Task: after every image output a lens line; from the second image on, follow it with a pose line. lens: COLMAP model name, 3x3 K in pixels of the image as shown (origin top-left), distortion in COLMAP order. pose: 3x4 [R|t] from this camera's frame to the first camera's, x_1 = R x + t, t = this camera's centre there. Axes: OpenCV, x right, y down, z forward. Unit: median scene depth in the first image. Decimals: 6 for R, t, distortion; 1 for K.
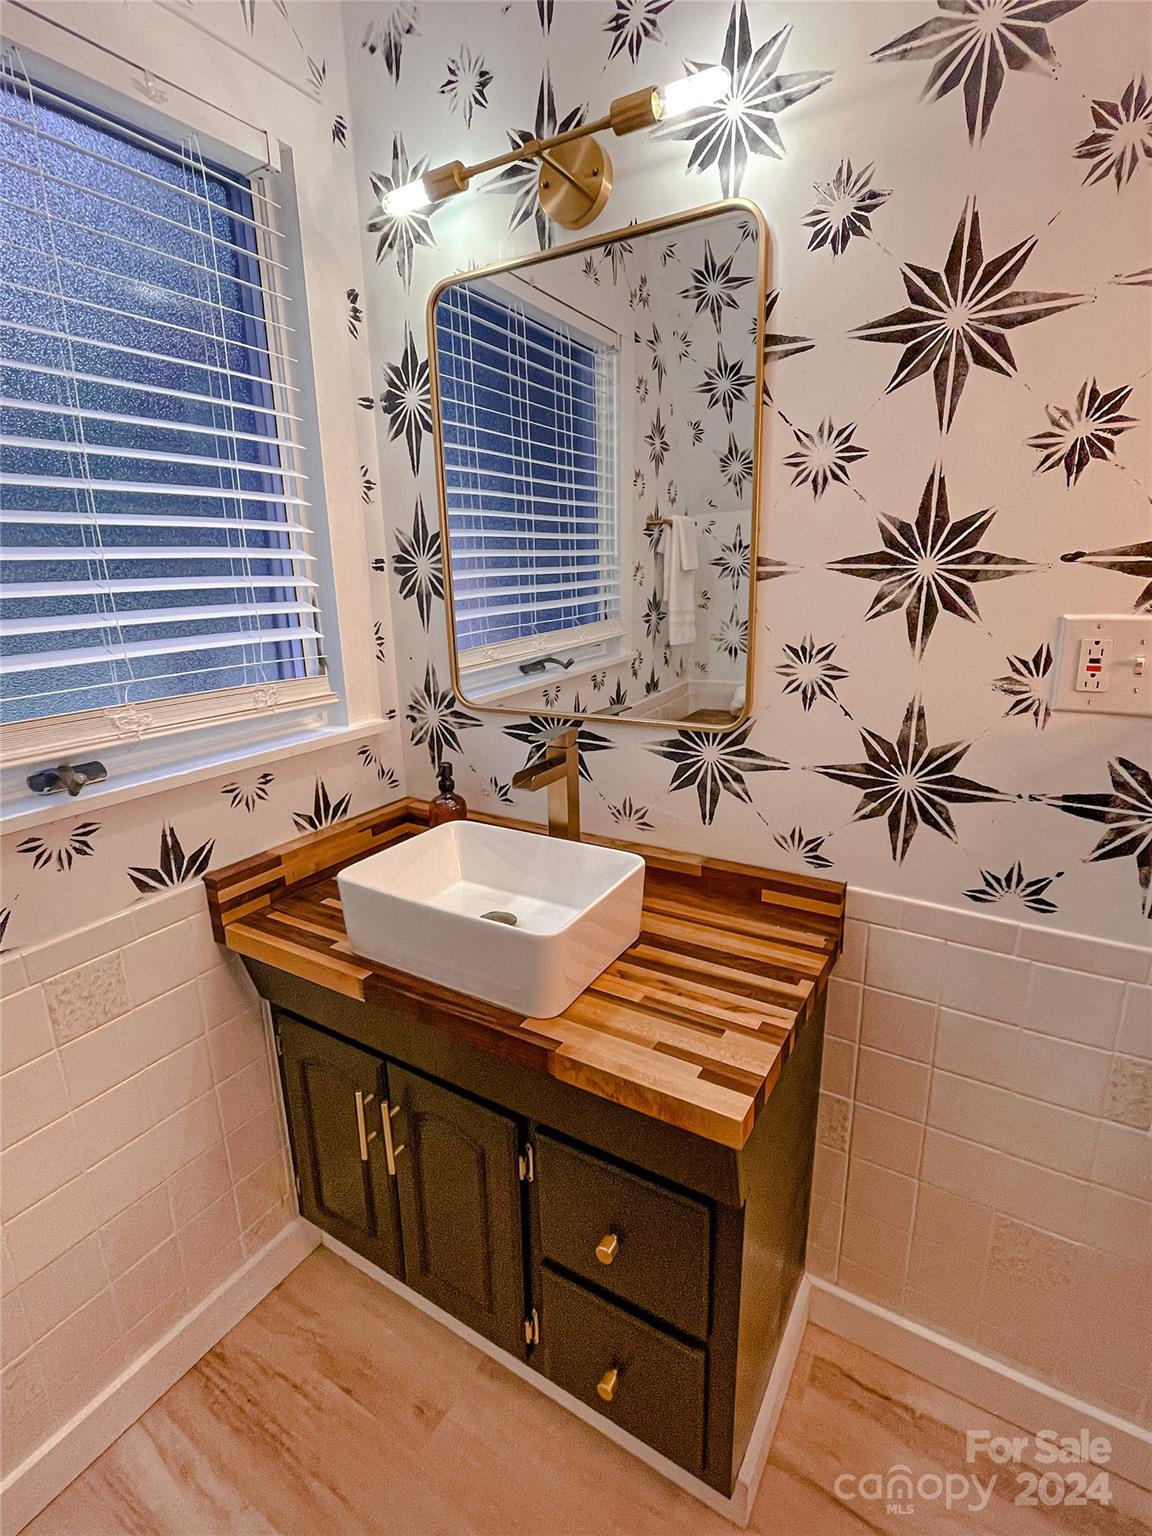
lens RADIAL K [[738.5, 0, 569.2], [0, 738.5, 758.8], [0, 0, 1]] dist [-0.001580, -0.000190]
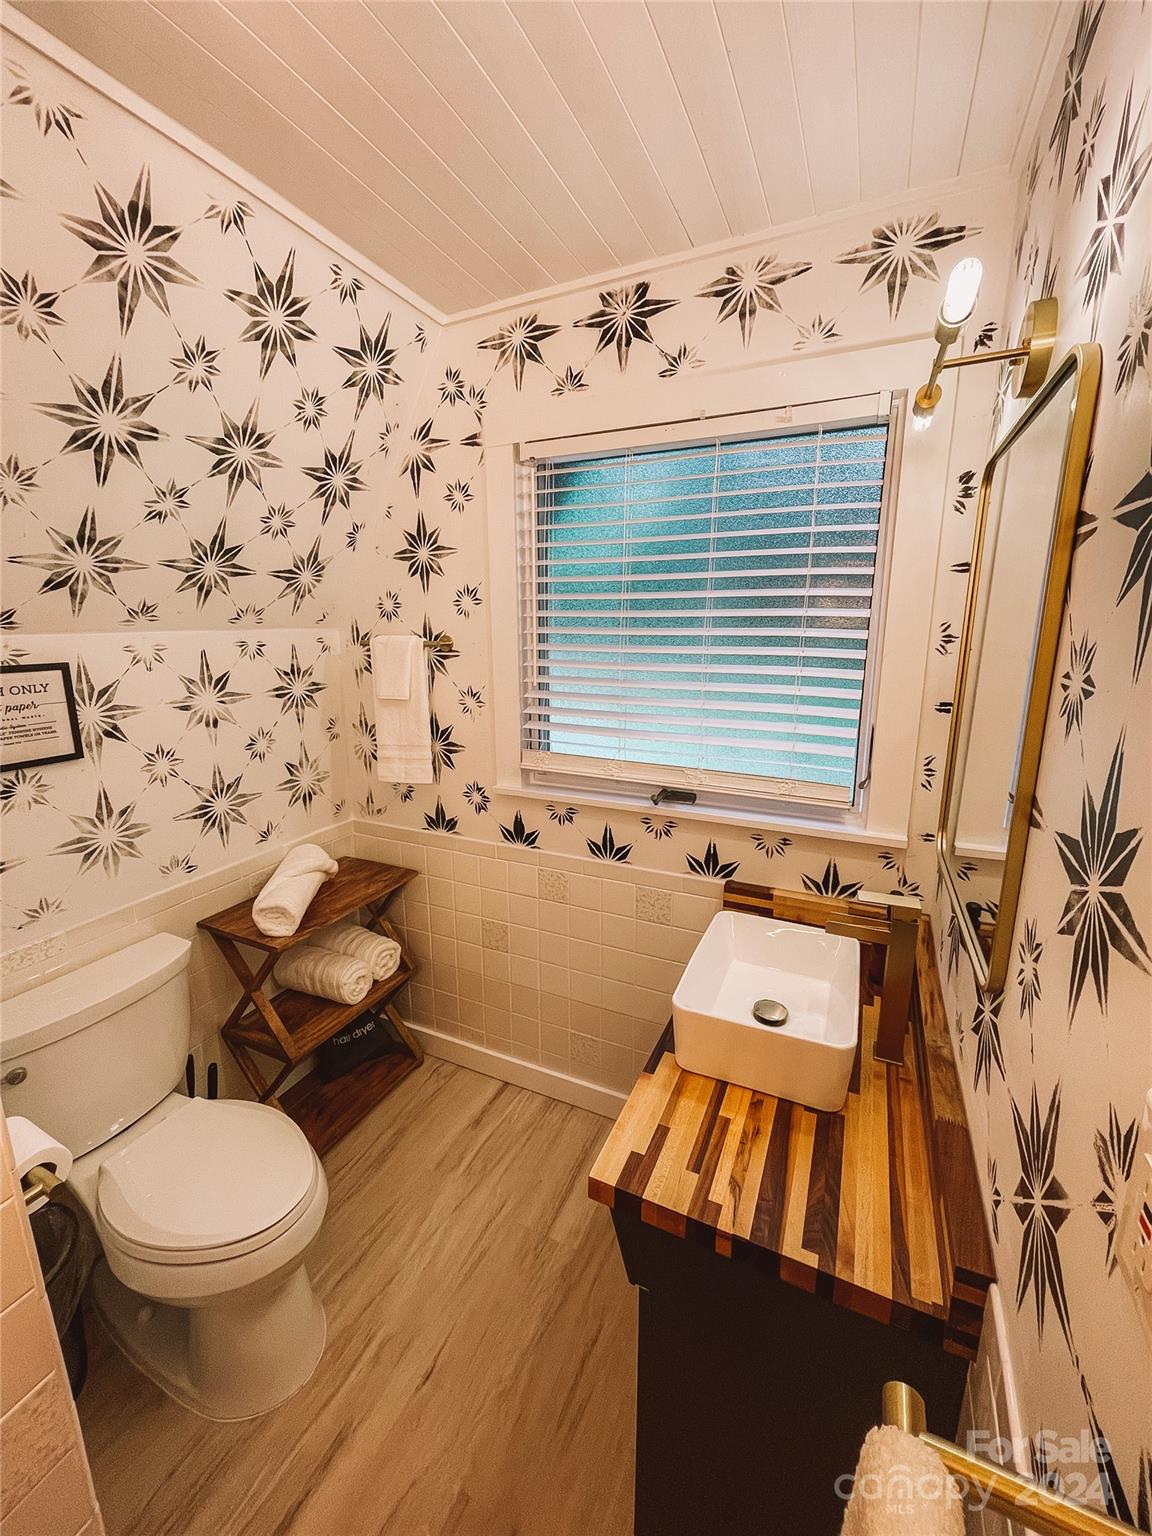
lens RADIAL K [[628.4, 0, 572.5], [0, 628.4, 764.6], [0, 0, 1]] dist [-0.001358, -0.000094]
pose [[0.112531, 0.247588, -0.962308, 0.783624], [-0.257703, 0.942594, 0.212380, -0.307657], [0.959649, 0.224090, 0.169875, 0.419242]]
